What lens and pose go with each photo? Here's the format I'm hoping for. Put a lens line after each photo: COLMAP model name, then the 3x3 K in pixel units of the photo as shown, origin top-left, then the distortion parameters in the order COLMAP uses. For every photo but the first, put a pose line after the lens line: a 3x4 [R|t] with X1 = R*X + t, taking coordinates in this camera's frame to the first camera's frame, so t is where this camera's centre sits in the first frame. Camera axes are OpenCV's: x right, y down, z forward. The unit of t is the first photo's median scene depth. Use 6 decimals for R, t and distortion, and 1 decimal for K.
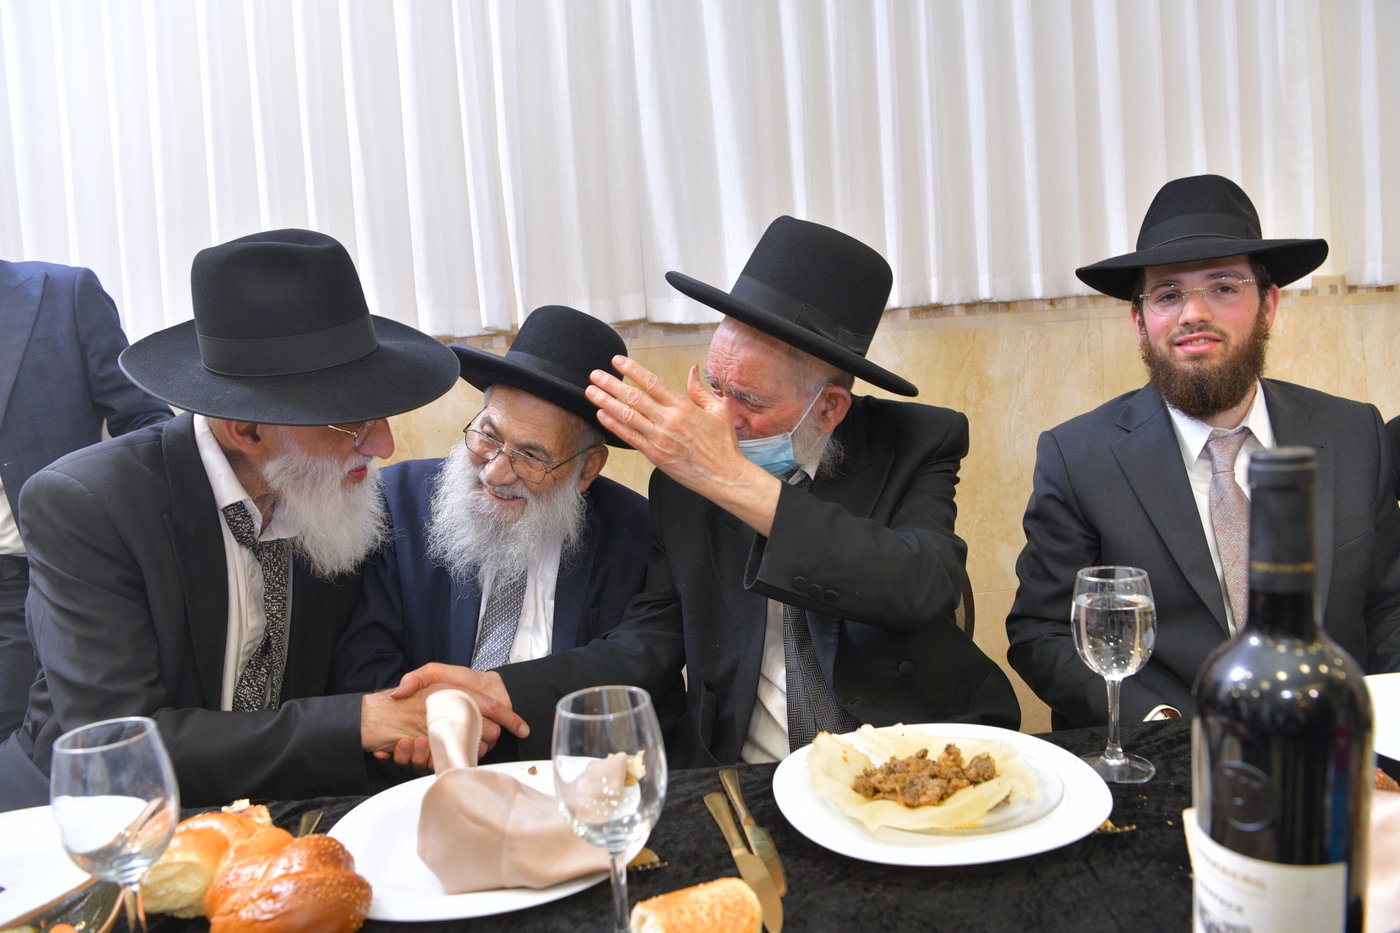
lens RADIAL K [[987.8, 0, 698.9], [0, 987.8, 467.4], [0, 0, 1]] dist [-0.051492, 0.016064]
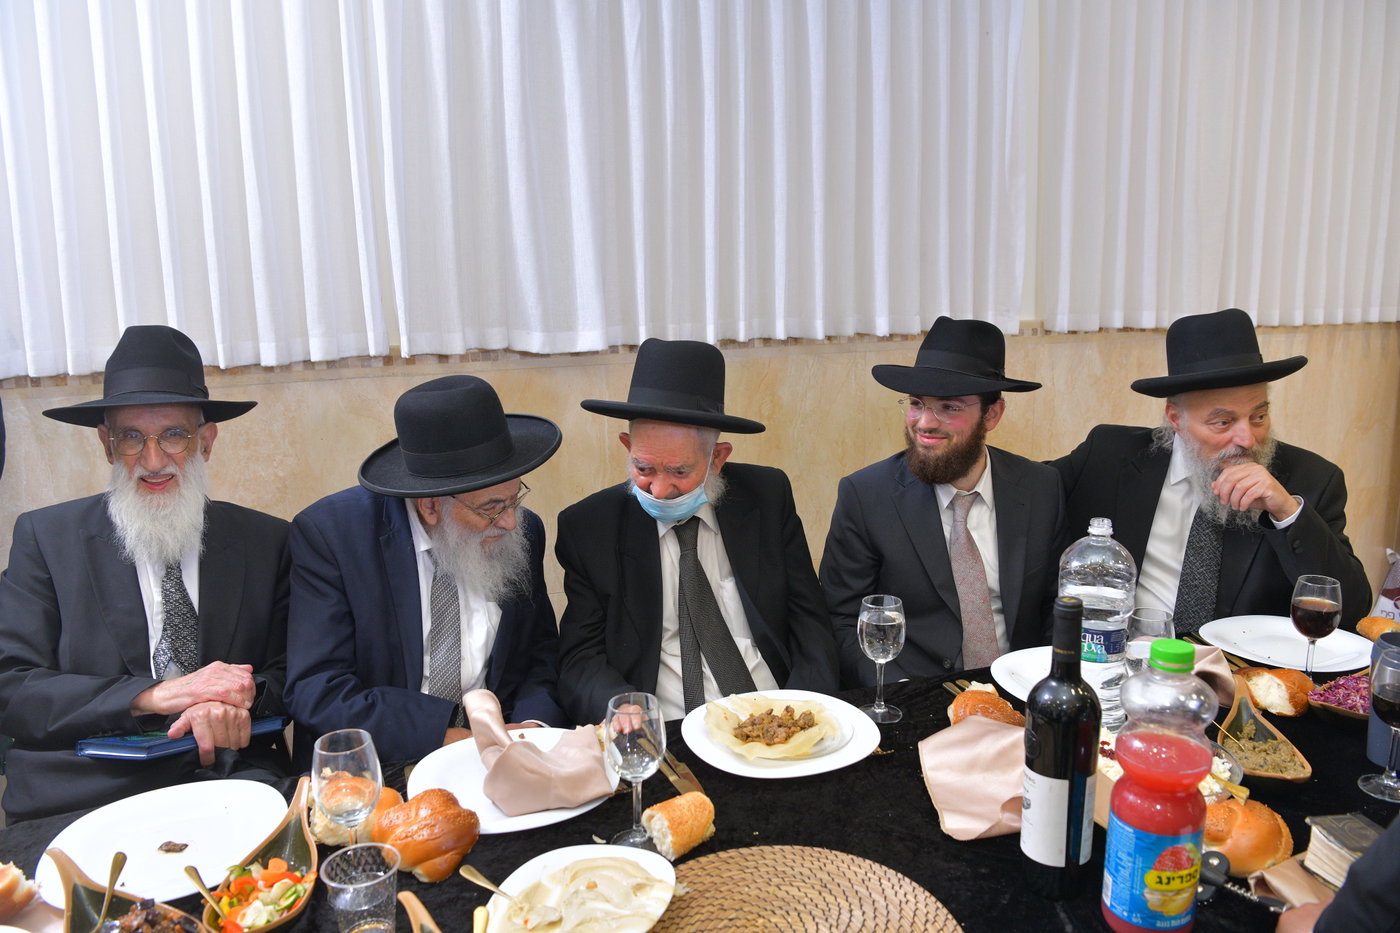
lens RADIAL K [[1023.2, 0, 699.2], [0, 1023.2, 468.0], [0, 0, 1]] dist [0.011680, 0.002040]
pose [[0.968371, 0.002847, 0.249498, -0.313130], [-0.022955, 0.996711, 0.077723, -0.242686], [-0.248456, -0.080992, 0.965251, -0.584704]]
